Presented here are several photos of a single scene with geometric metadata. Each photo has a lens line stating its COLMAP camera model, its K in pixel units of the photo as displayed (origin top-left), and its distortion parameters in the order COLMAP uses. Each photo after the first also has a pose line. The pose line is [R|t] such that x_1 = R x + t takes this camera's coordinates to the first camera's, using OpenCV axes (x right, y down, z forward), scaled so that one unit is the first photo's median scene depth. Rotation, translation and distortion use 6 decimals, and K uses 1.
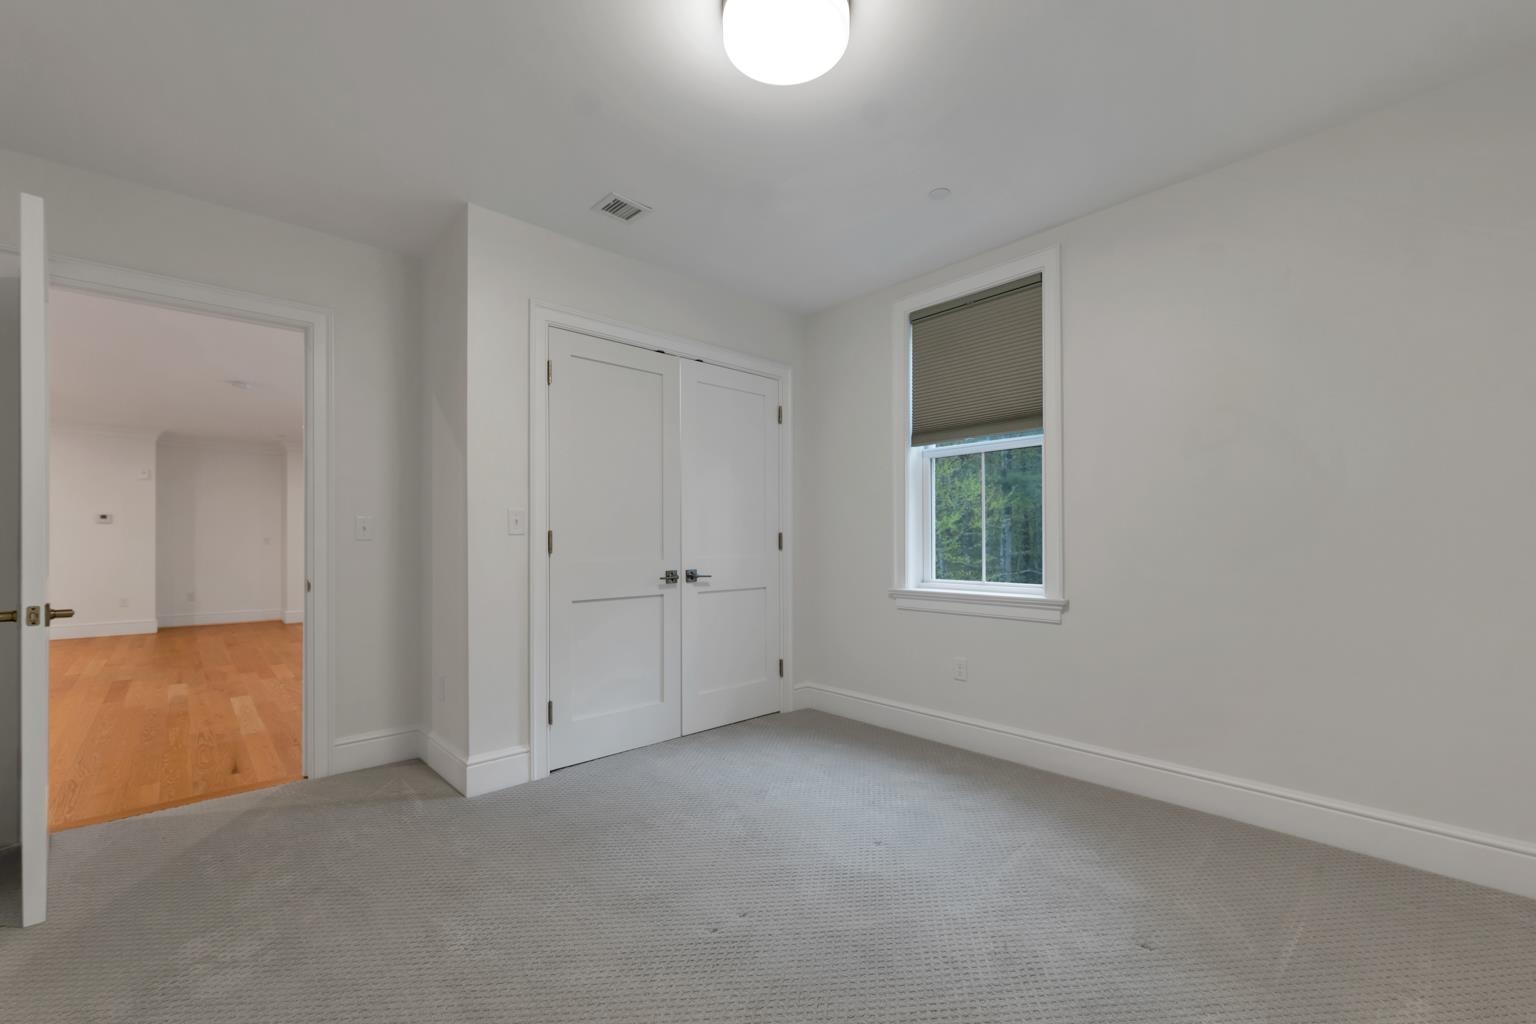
lens RADIAL K [[632.3, 0, 770.4], [0, 632.3, 532.7], [0, 0, 1]] dist [-0.001605, -0.000659]
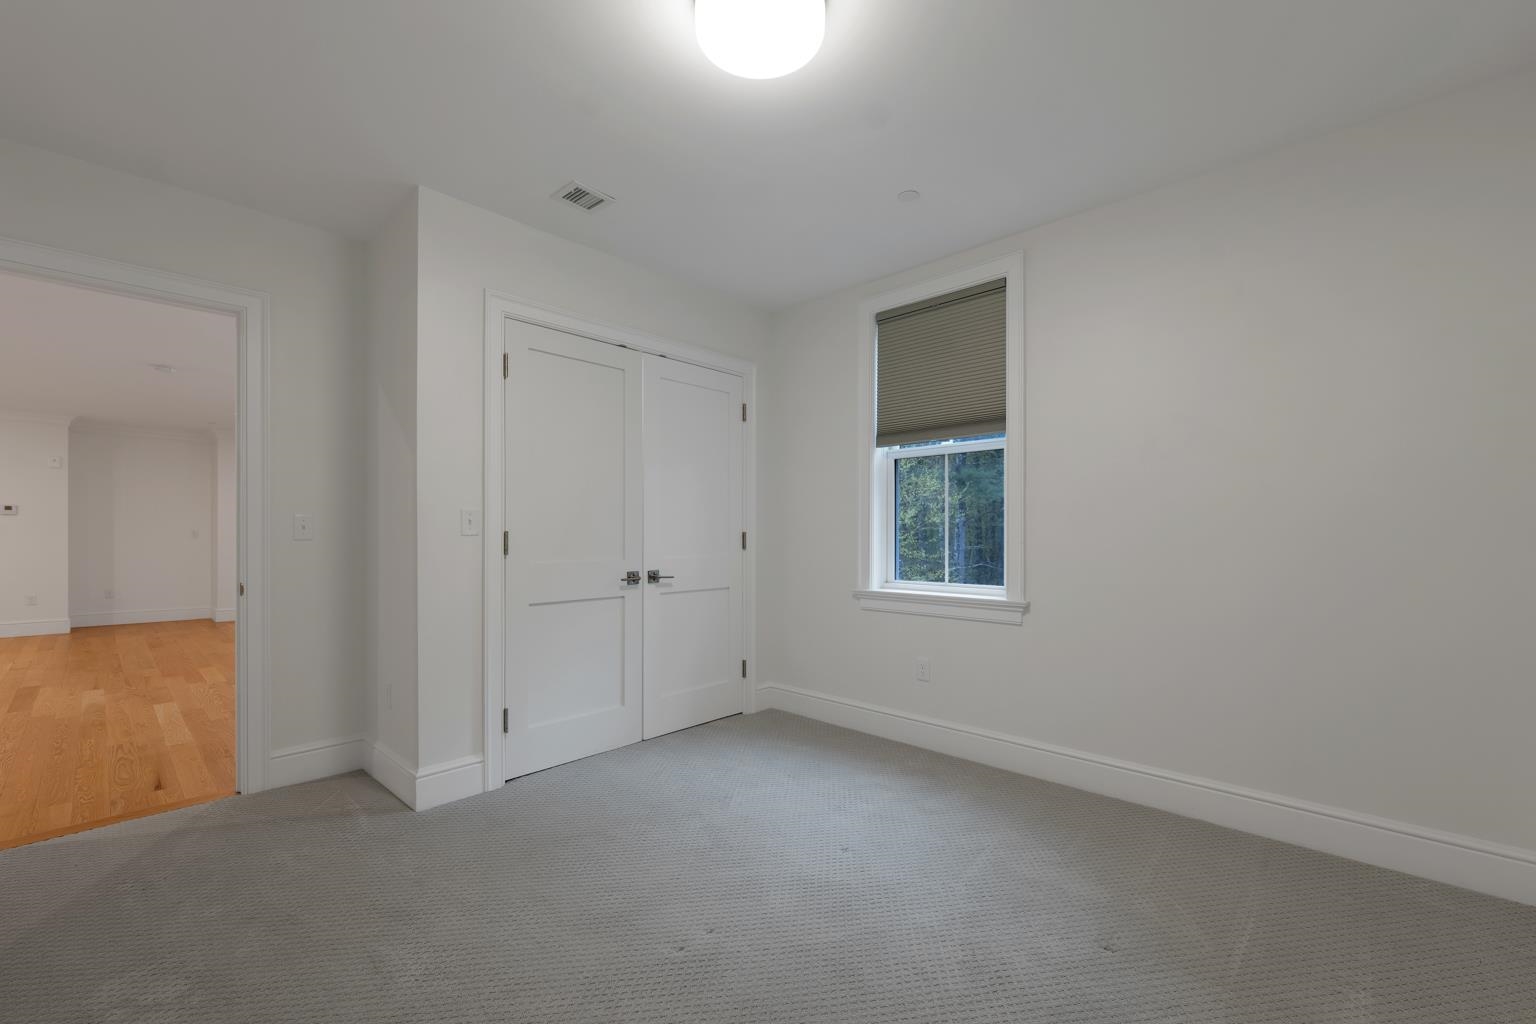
lens RADIAL K [[632.3, 0, 771.0], [0, 632.3, 531.2], [0, 0, 1]] dist [-0.001605, -0.000659]
pose [[0.997777, 0.005264, 0.066434, -0.011829], [-0.005791, 0.999953, 0.007747, -0.014202], [-0.066390, -0.008114, 0.997761, 0.016513]]
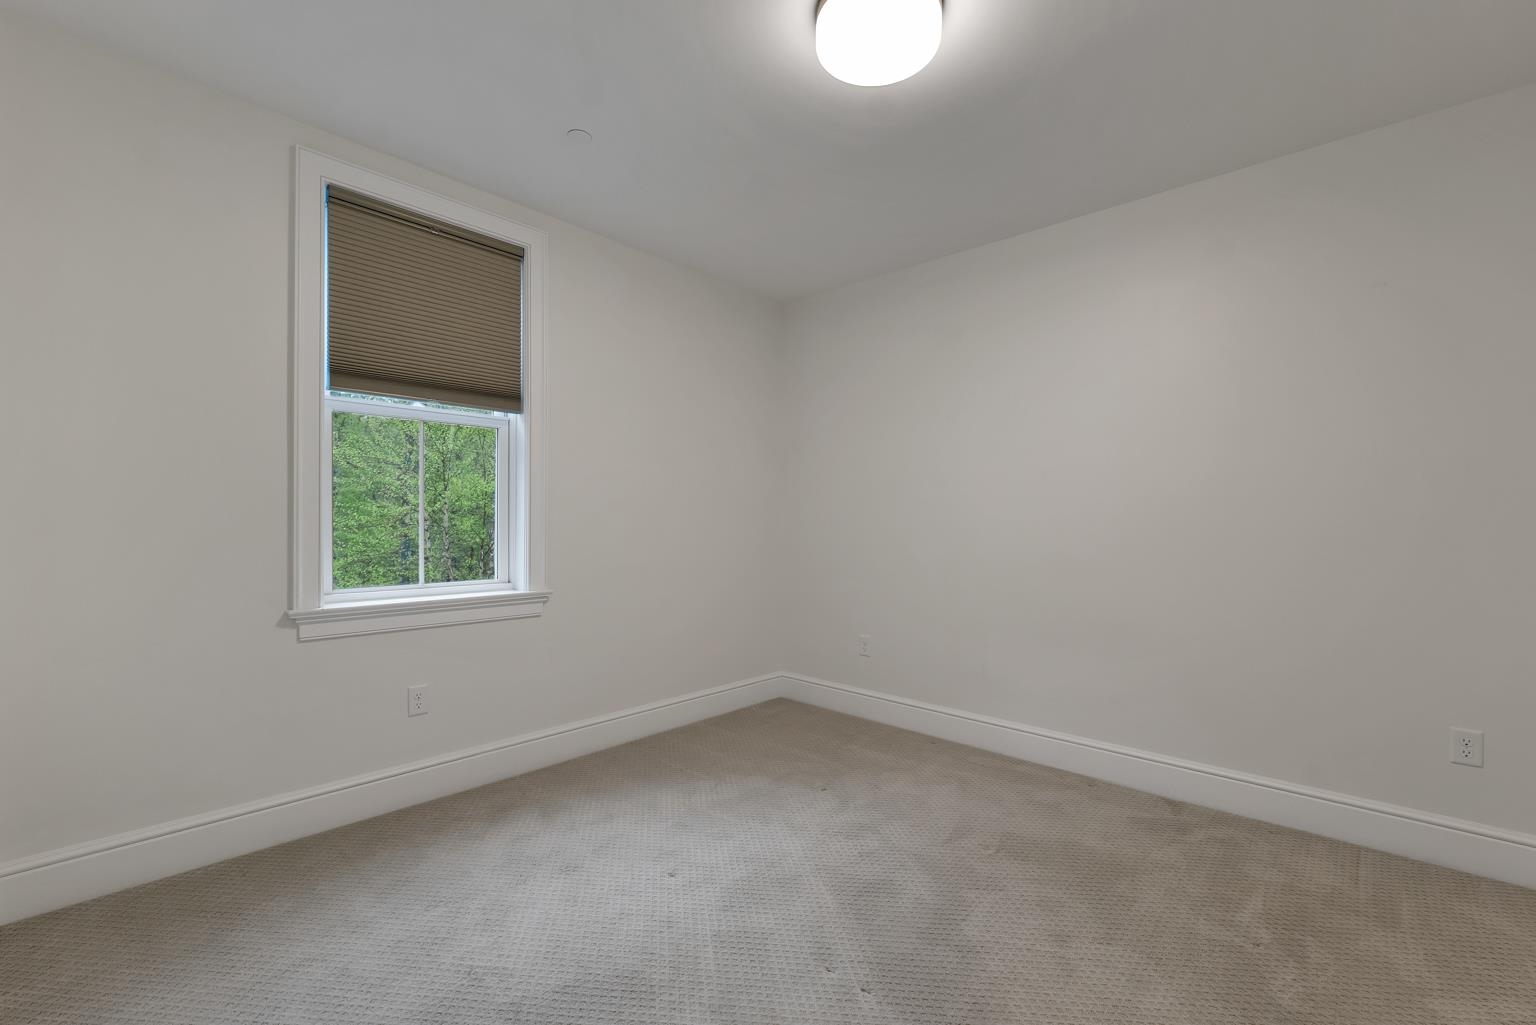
lens RADIAL K [[632.3, 0, 784.8], [0, 632.3, 523.1], [0, 0, 1]] dist [-0.001605, -0.000659]
pose [[-0.071598, 0.009013, 0.997393, -0.615807], [-0.013373, 0.999861, -0.009995, 0.004122], [-0.997344, -0.014054, -0.071467, 0.767163]]
